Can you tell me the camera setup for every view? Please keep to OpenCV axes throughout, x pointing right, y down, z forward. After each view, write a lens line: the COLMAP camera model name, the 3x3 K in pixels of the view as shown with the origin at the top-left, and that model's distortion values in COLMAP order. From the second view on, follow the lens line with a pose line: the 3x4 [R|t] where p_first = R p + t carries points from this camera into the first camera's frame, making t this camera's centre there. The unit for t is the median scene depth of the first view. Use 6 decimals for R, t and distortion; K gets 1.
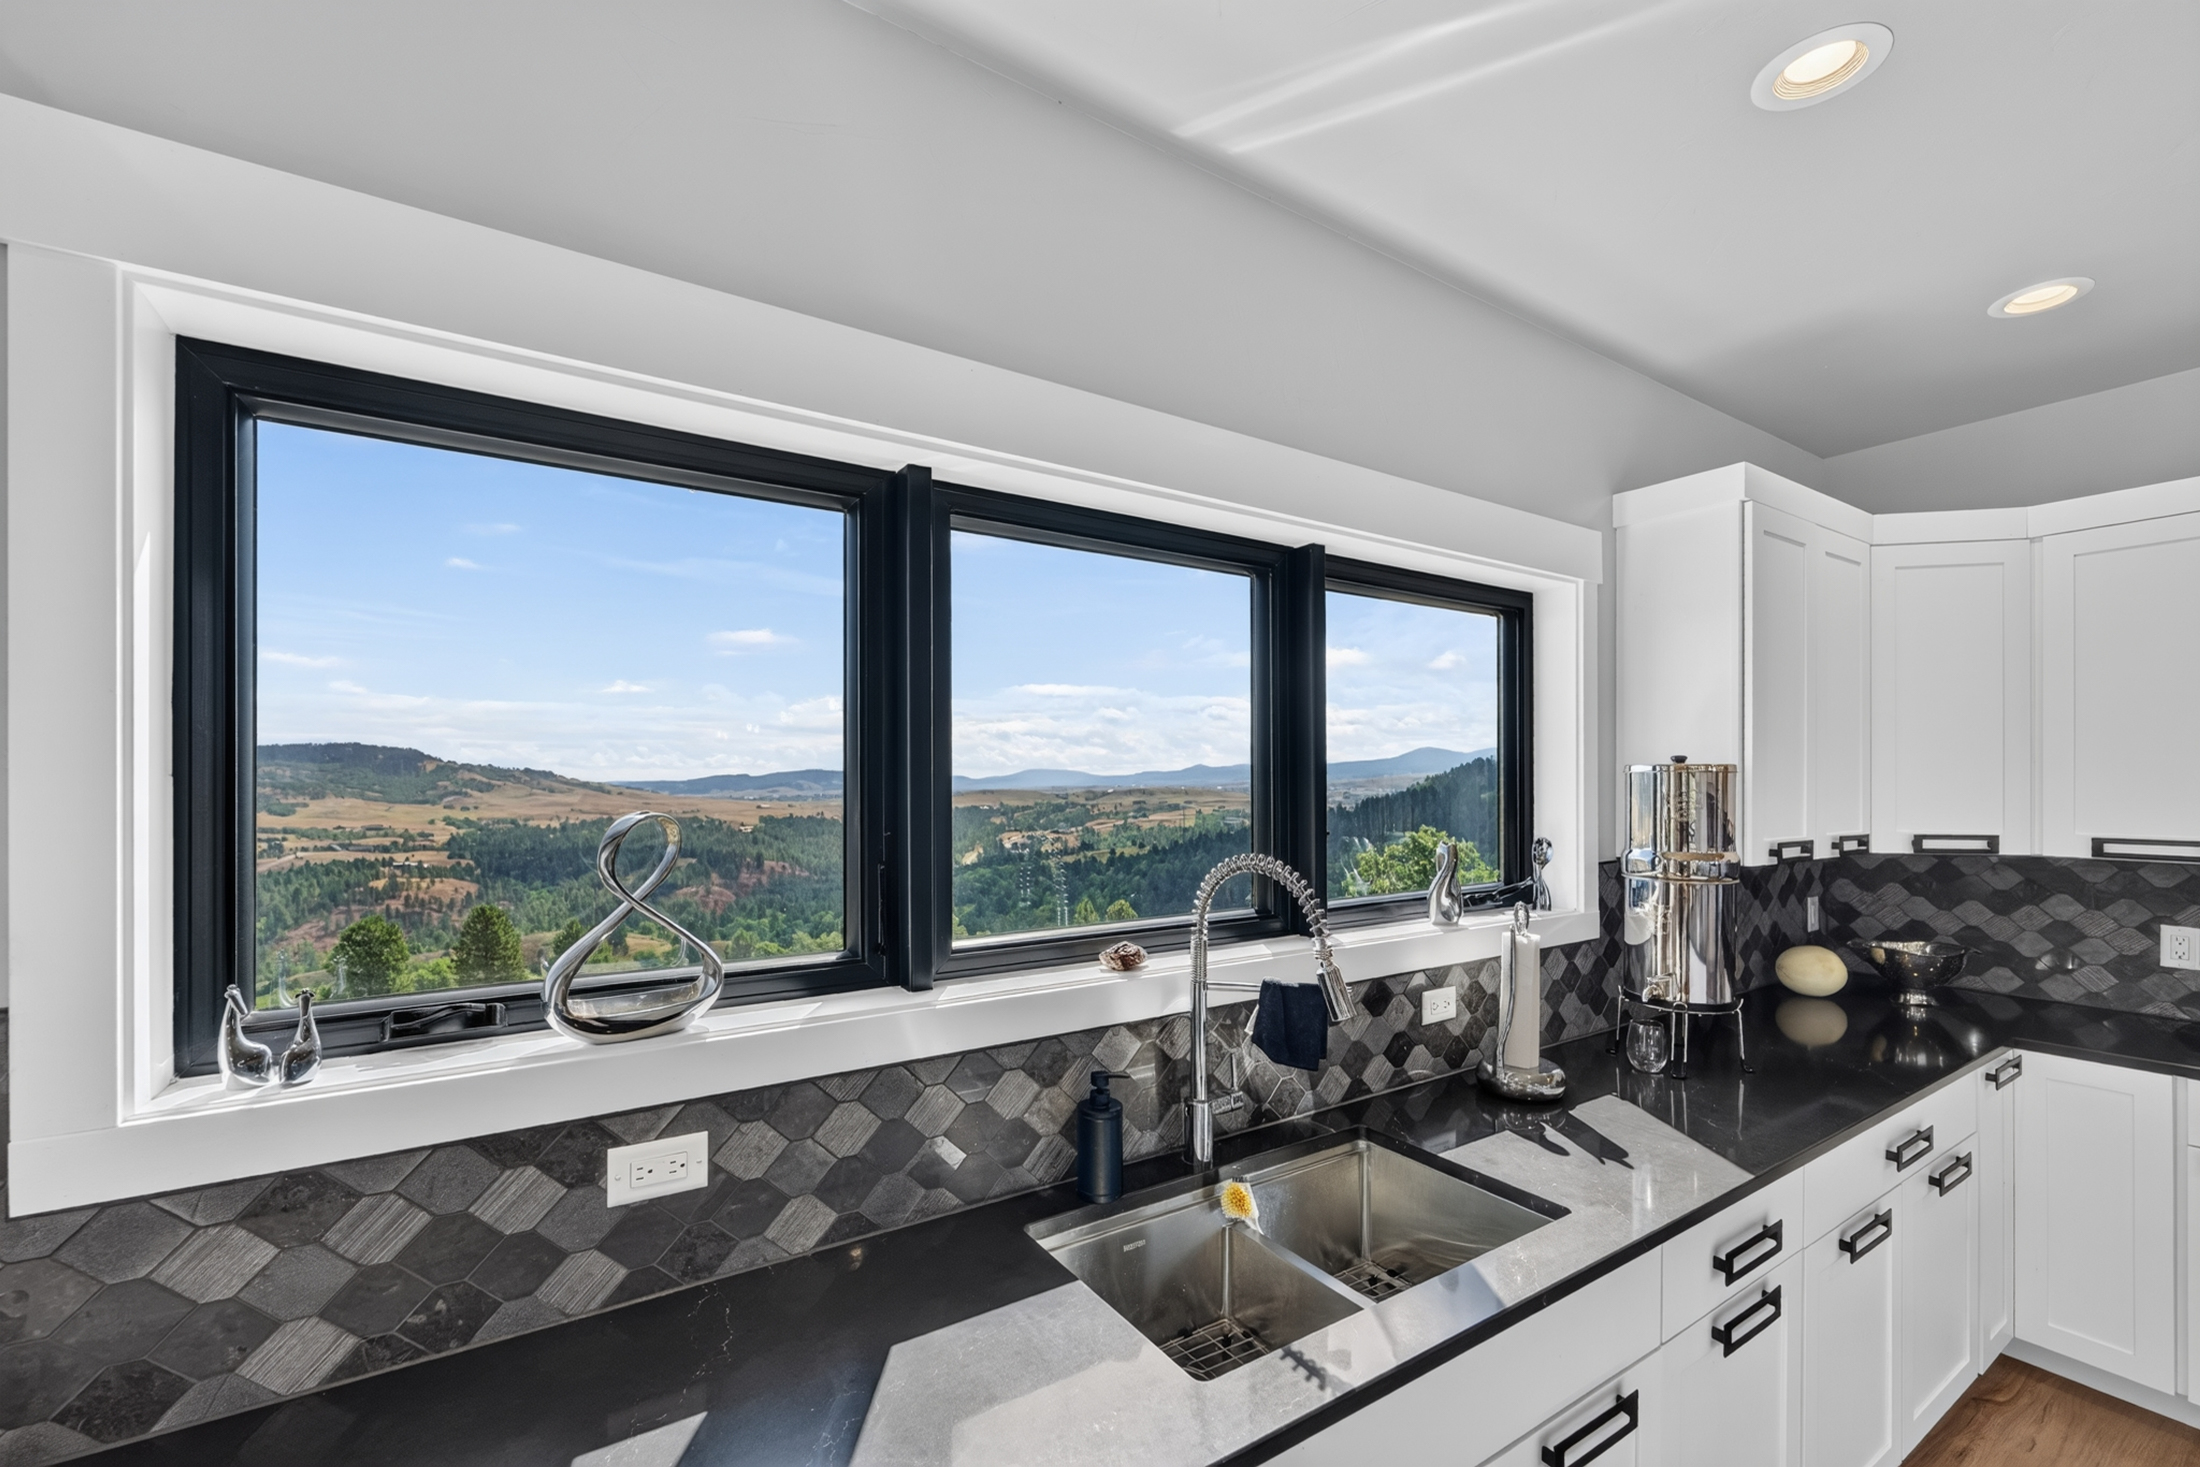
lens RADIAL K [[905.0, 0, 1123.7], [0, 905.0, 781.9], [0, 0, 1]] dist [0.000613, -0.000367]
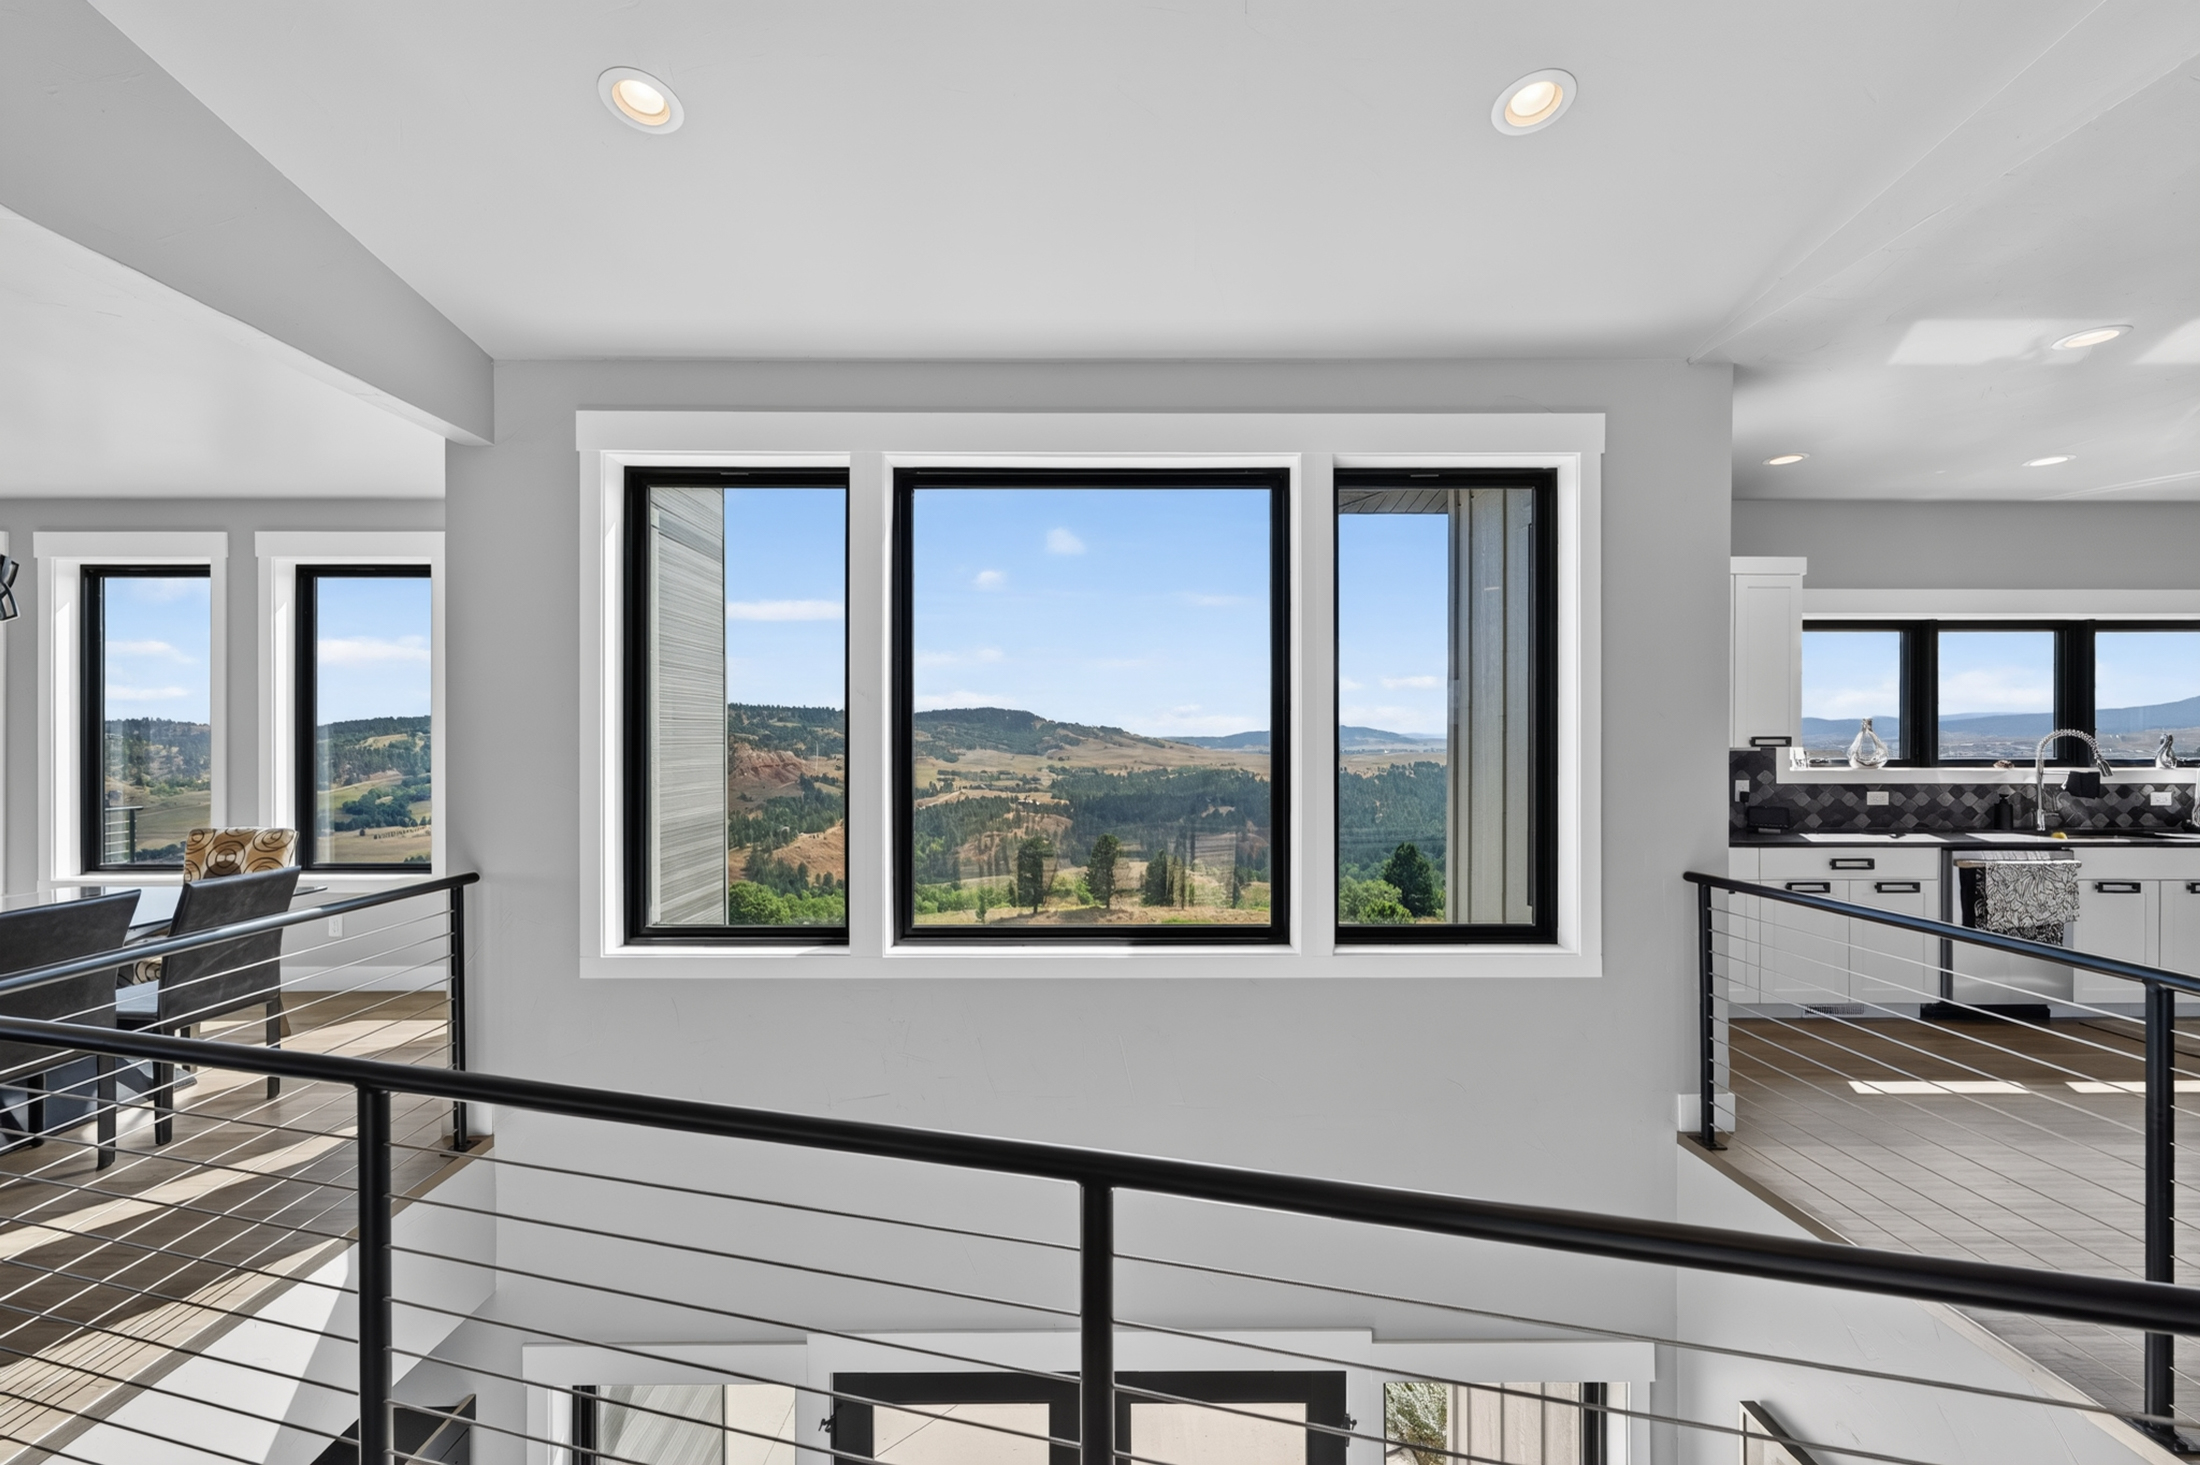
lens RADIAL K [[905.0, 0, 1095.6], [0, 905.0, 741.5], [0, 0, 1]] dist [0.000613, -0.000367]
pose [[0.832448, 0.004863, -0.554081, -0.519137], [-0.003041, 0.999987, 0.004209, 0.063162], [0.554094, -0.001819, 0.832452, -1.967162]]
